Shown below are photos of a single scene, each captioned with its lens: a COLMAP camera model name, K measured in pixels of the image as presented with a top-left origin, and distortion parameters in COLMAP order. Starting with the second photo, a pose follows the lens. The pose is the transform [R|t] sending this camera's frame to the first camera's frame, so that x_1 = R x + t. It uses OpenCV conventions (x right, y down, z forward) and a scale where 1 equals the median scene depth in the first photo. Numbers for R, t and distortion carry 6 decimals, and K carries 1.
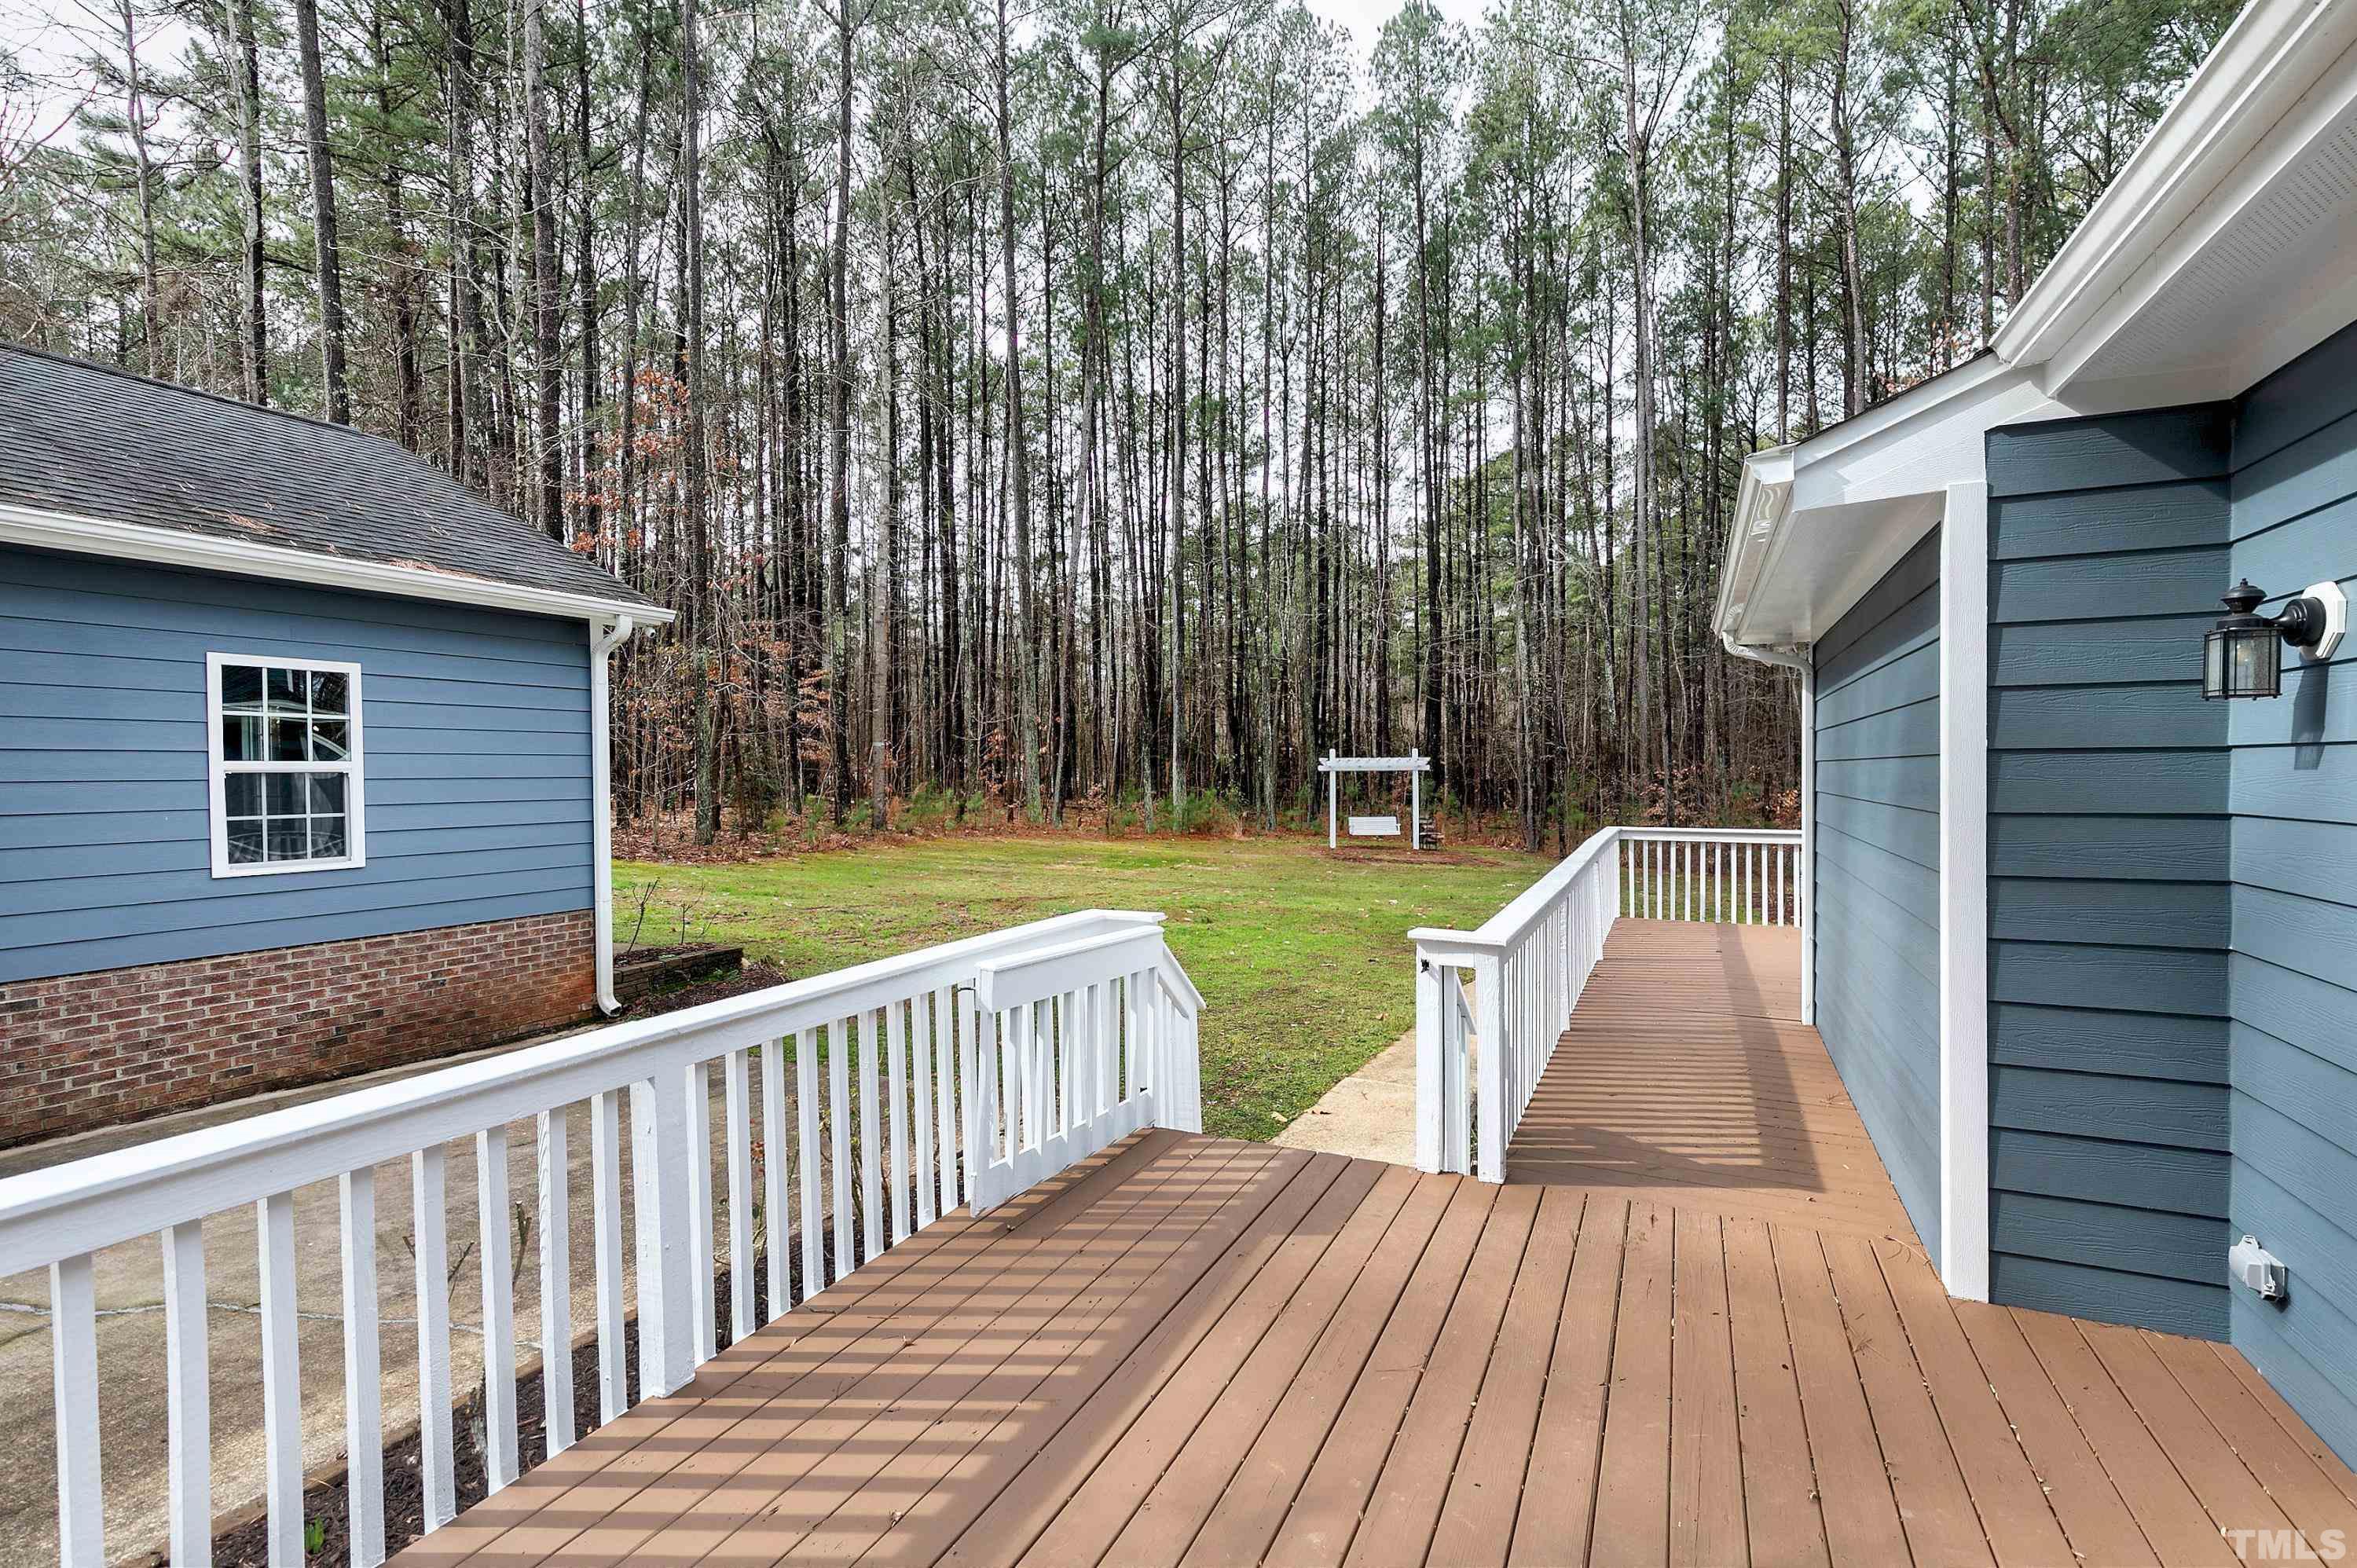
lens RADIAL K [[1064.7, 0, 1168.8], [0, 1064.7, 786.8], [0, 0, 1]] dist [0.011887, 0.000937]
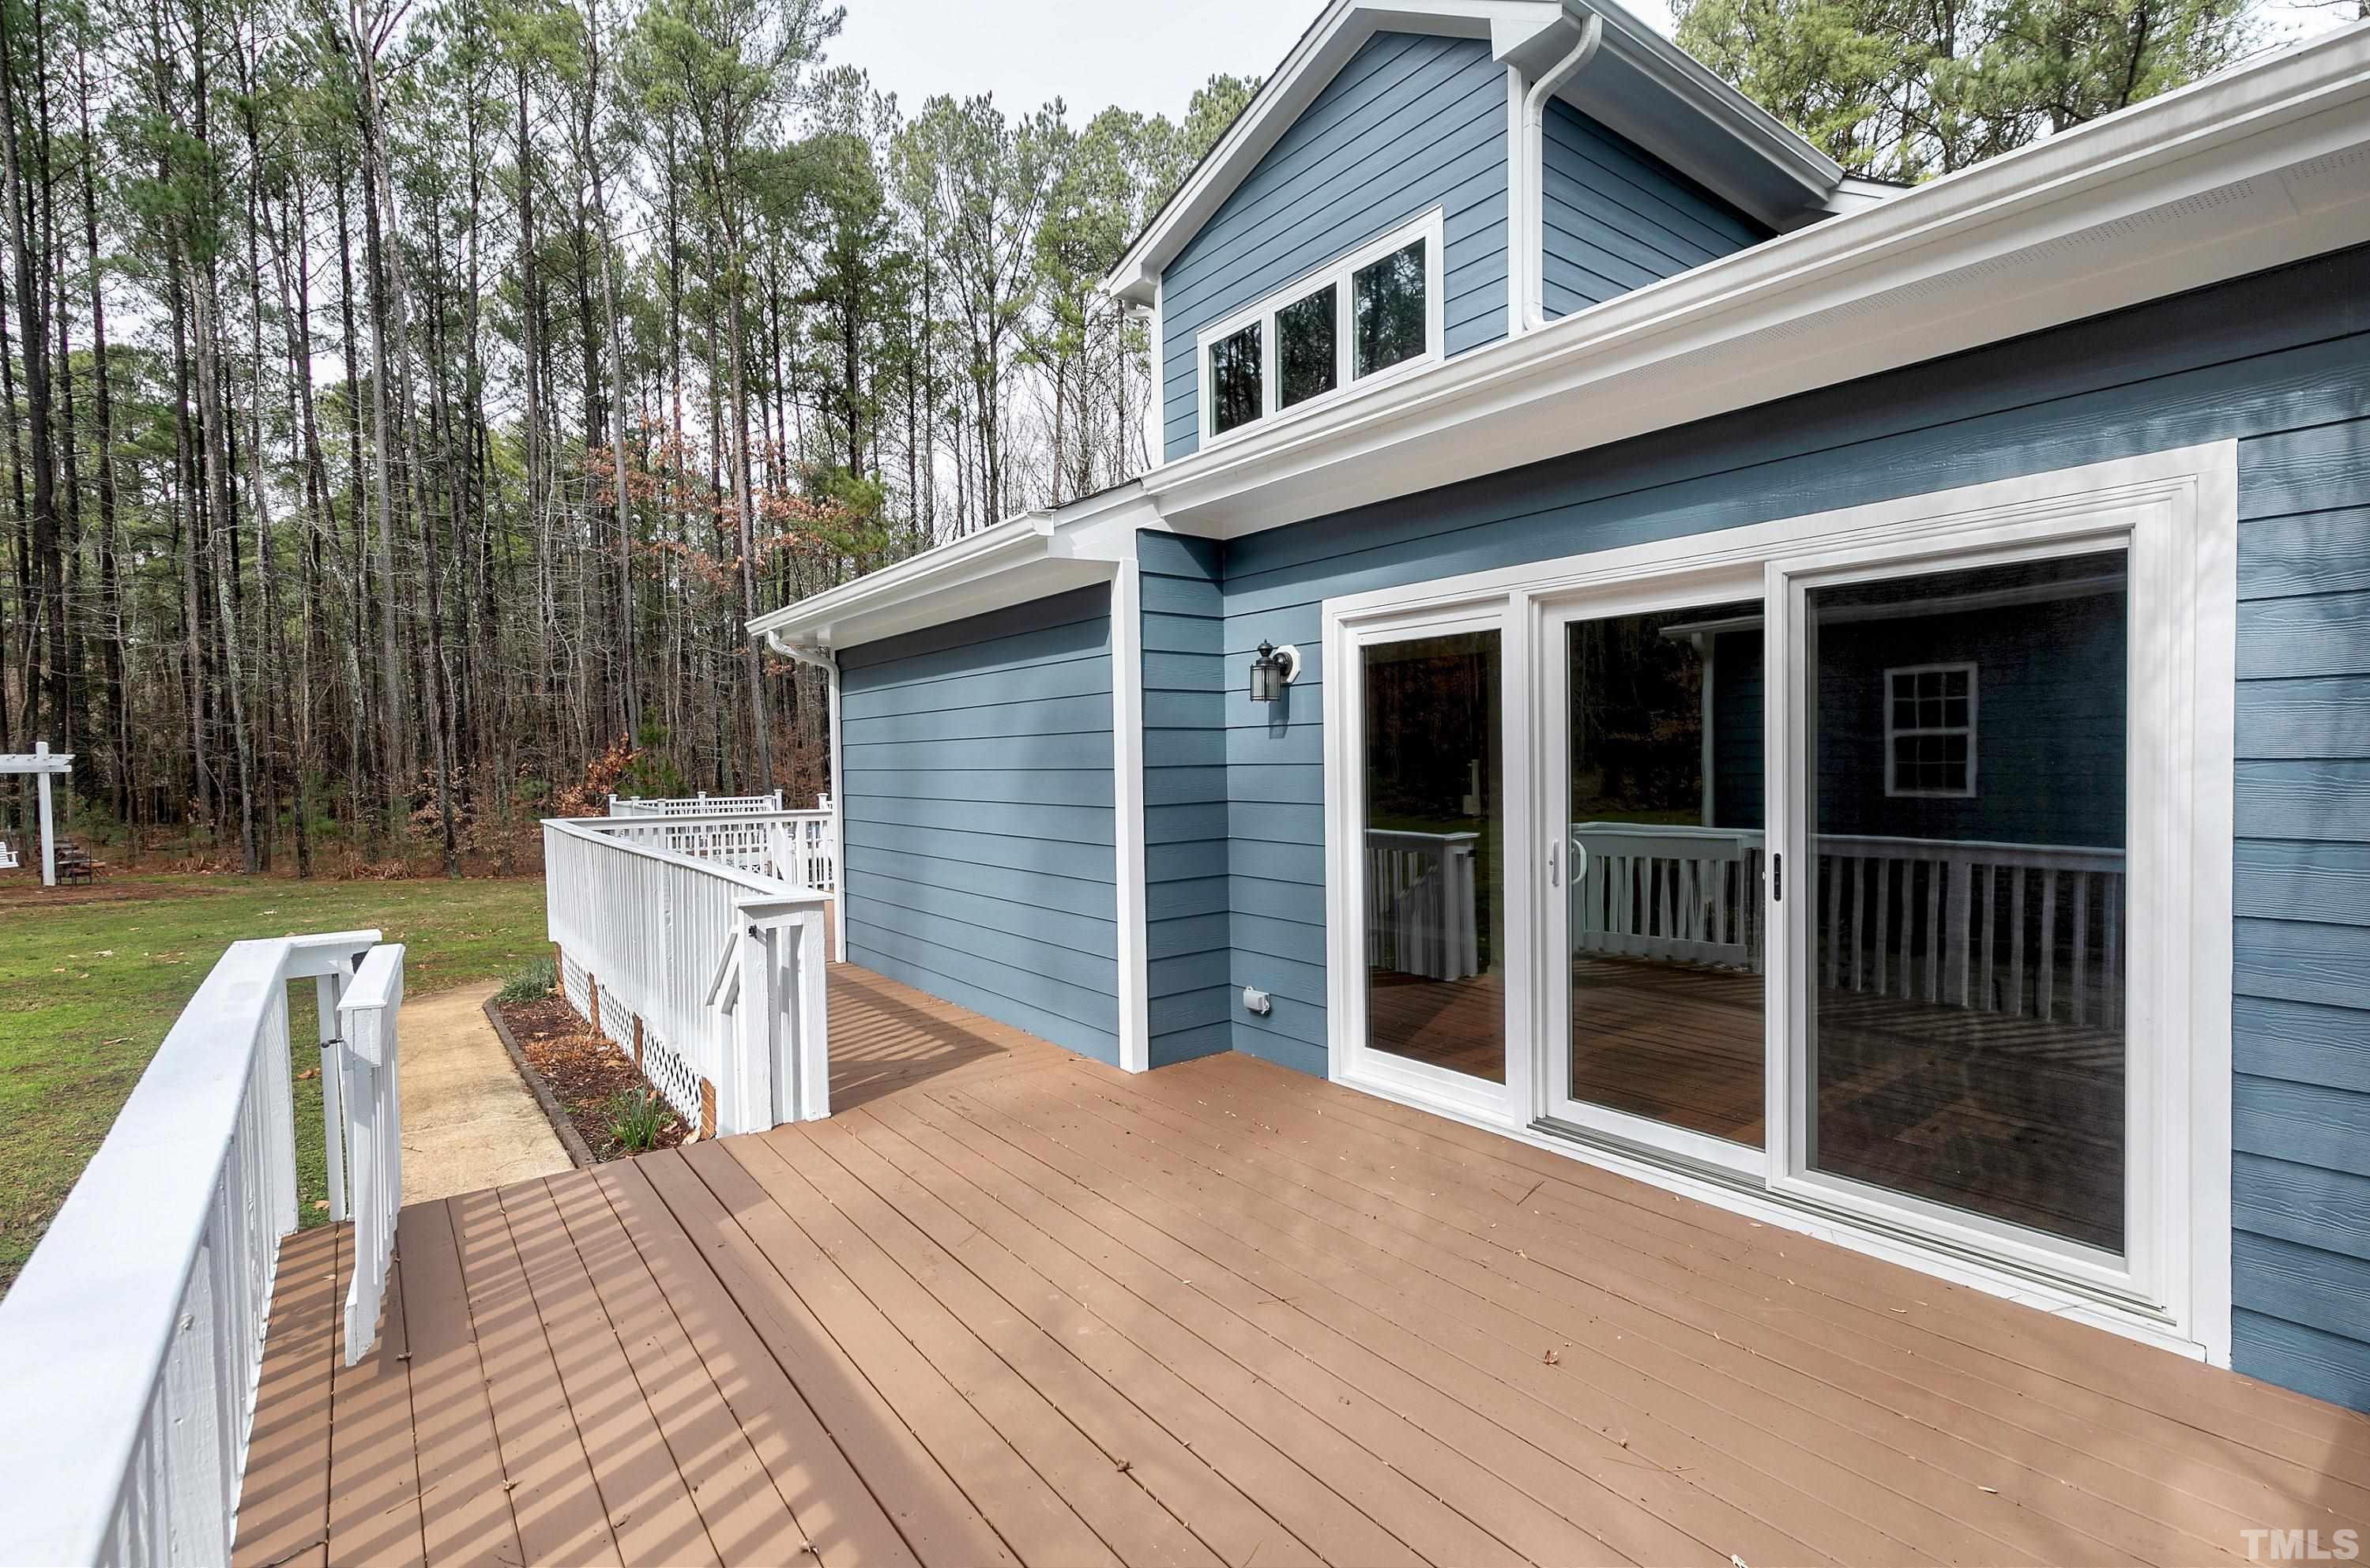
lens RADIAL K [[1070.6, 0, 1170.9], [0, 1070.6, 787.8], [0, 0, 1]] dist [0.011887, 0.000937]
pose [[0.463313, -0.027703, 0.885761, -0.446355], [0.027272, 0.999484, 0.016995, 0.020609], [-0.885775, 0.016283, 0.463830, 0.150254]]
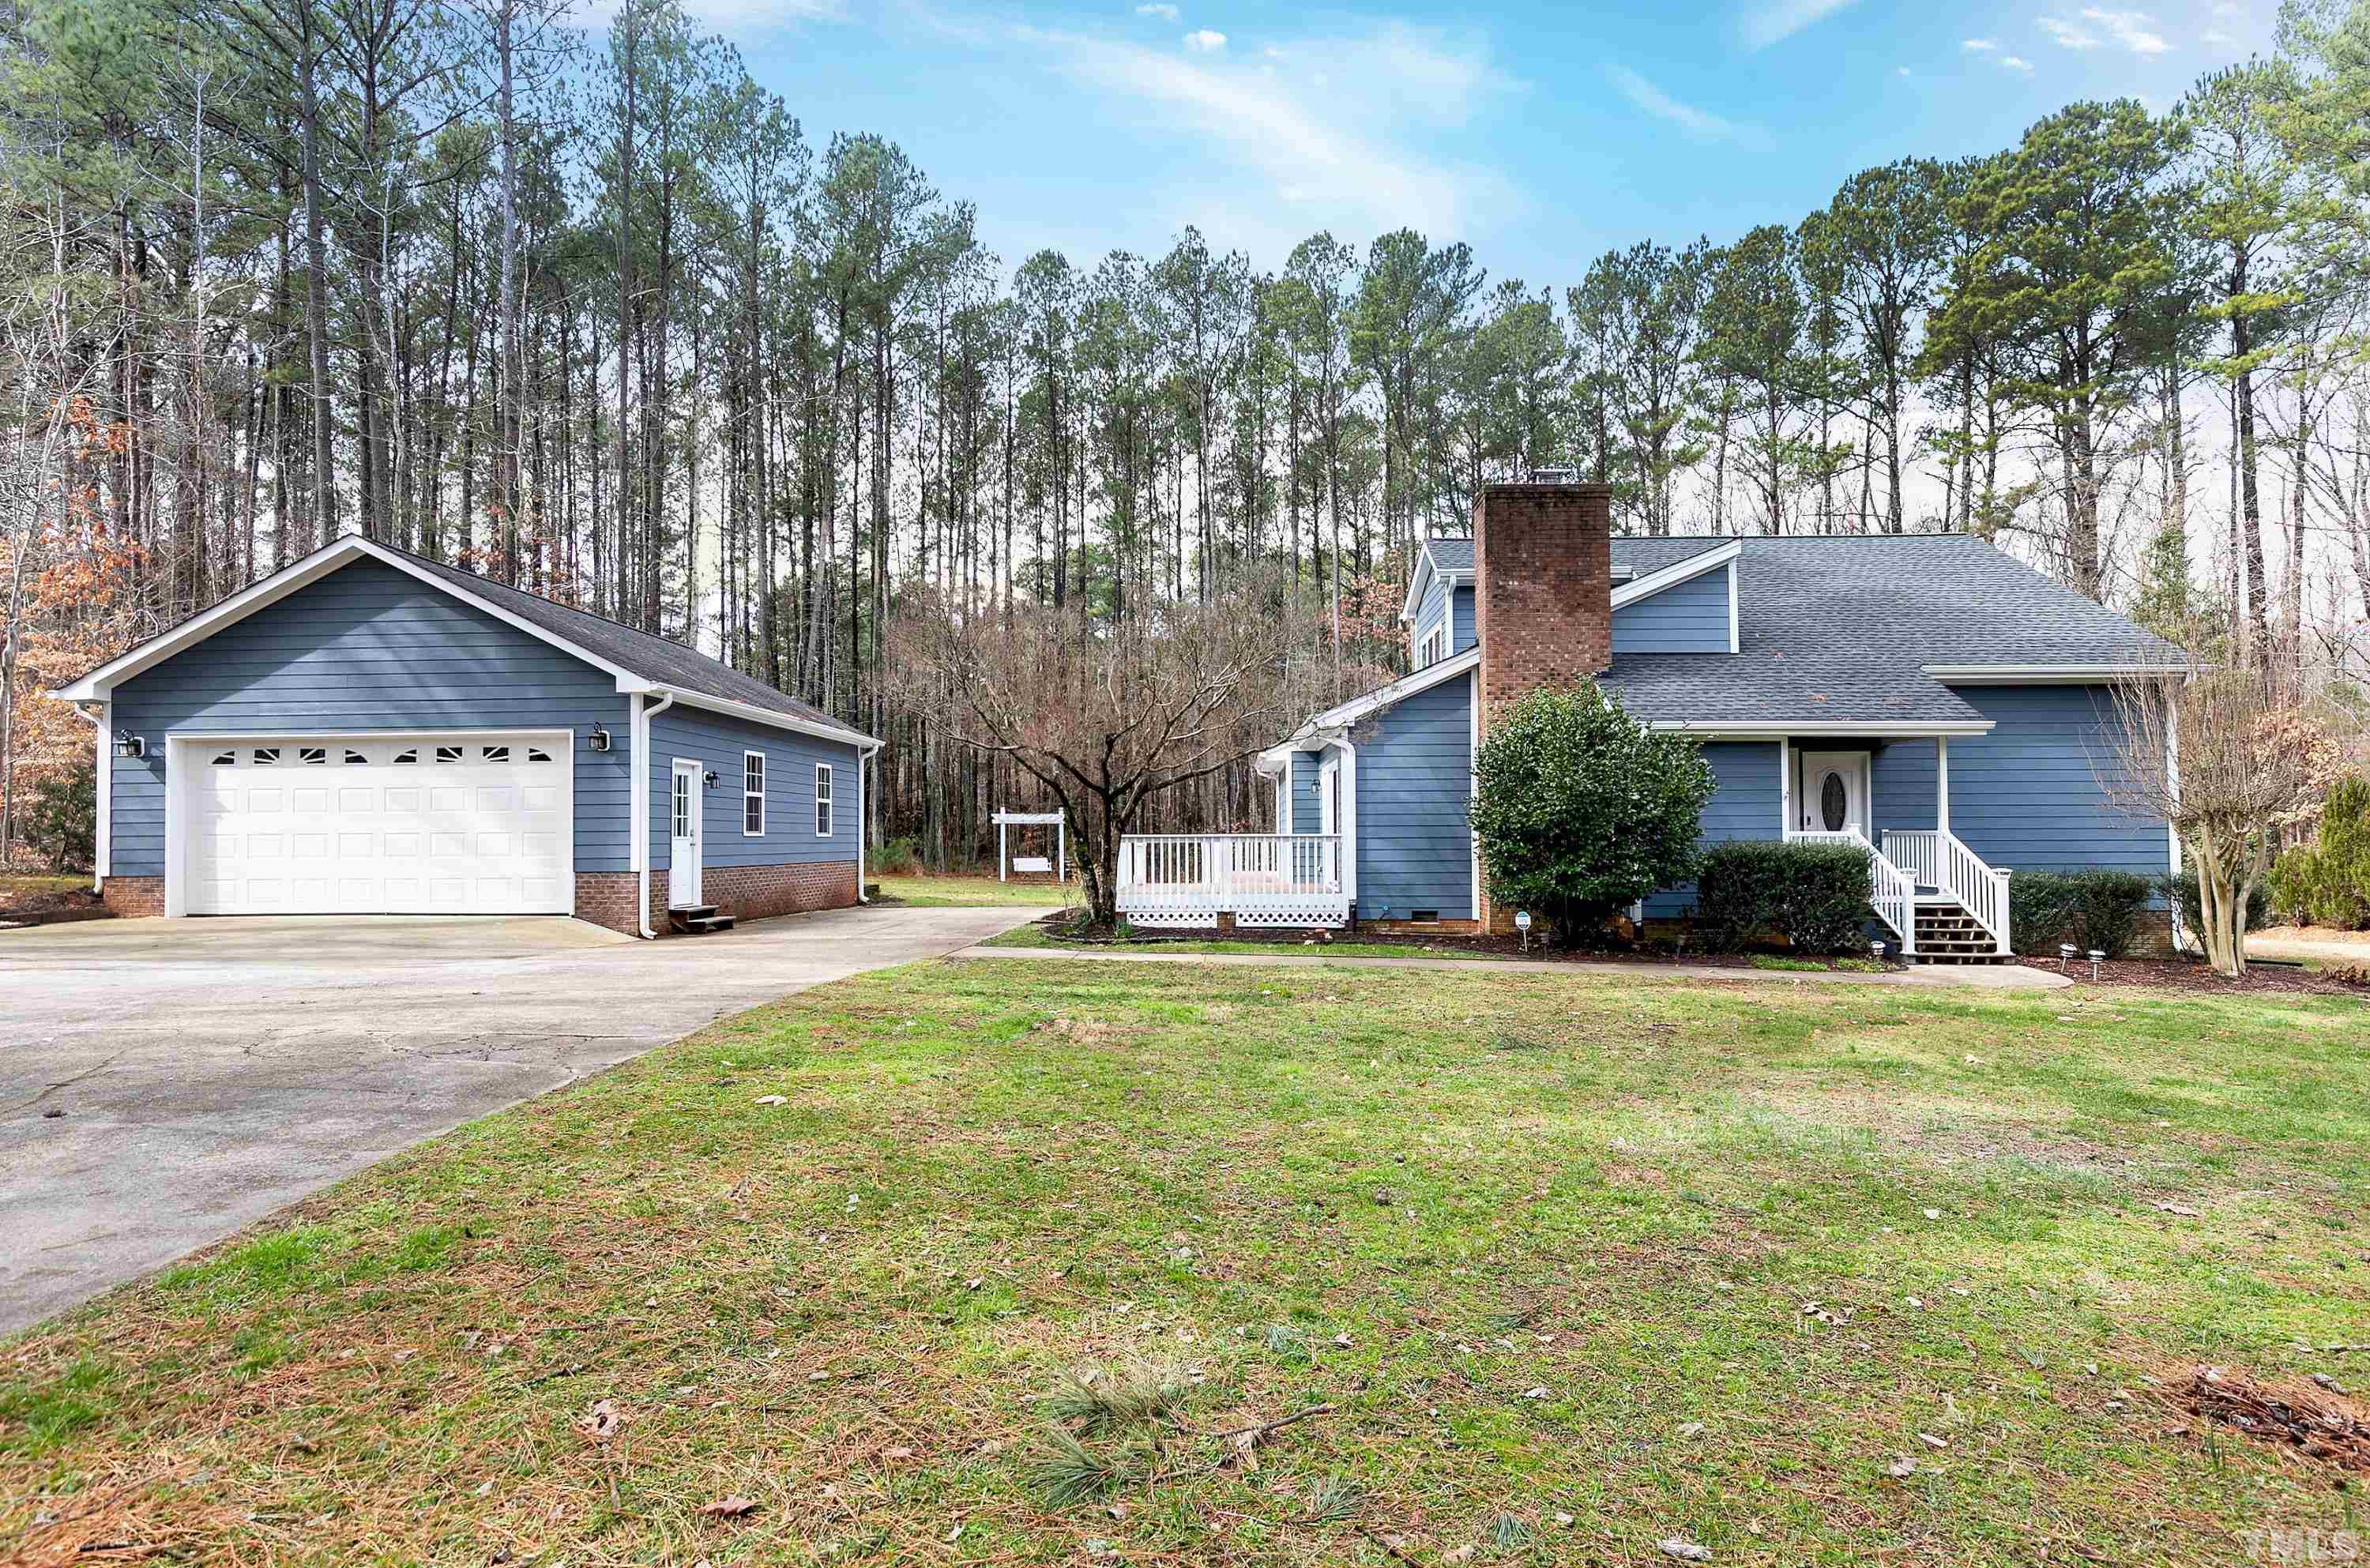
lens RADIAL K [[1254.2, 0, 1198.4], [0, 1254.2, 798.6], [0, 0, 1]] dist [0.002621, -0.000523]
pose [[0.910913, 0.014362, 0.412348, -2.070182], [0.005806, 0.998849, -0.047615, 0.232287], [-0.412557, 0.045767, 0.909781, -4.054133]]
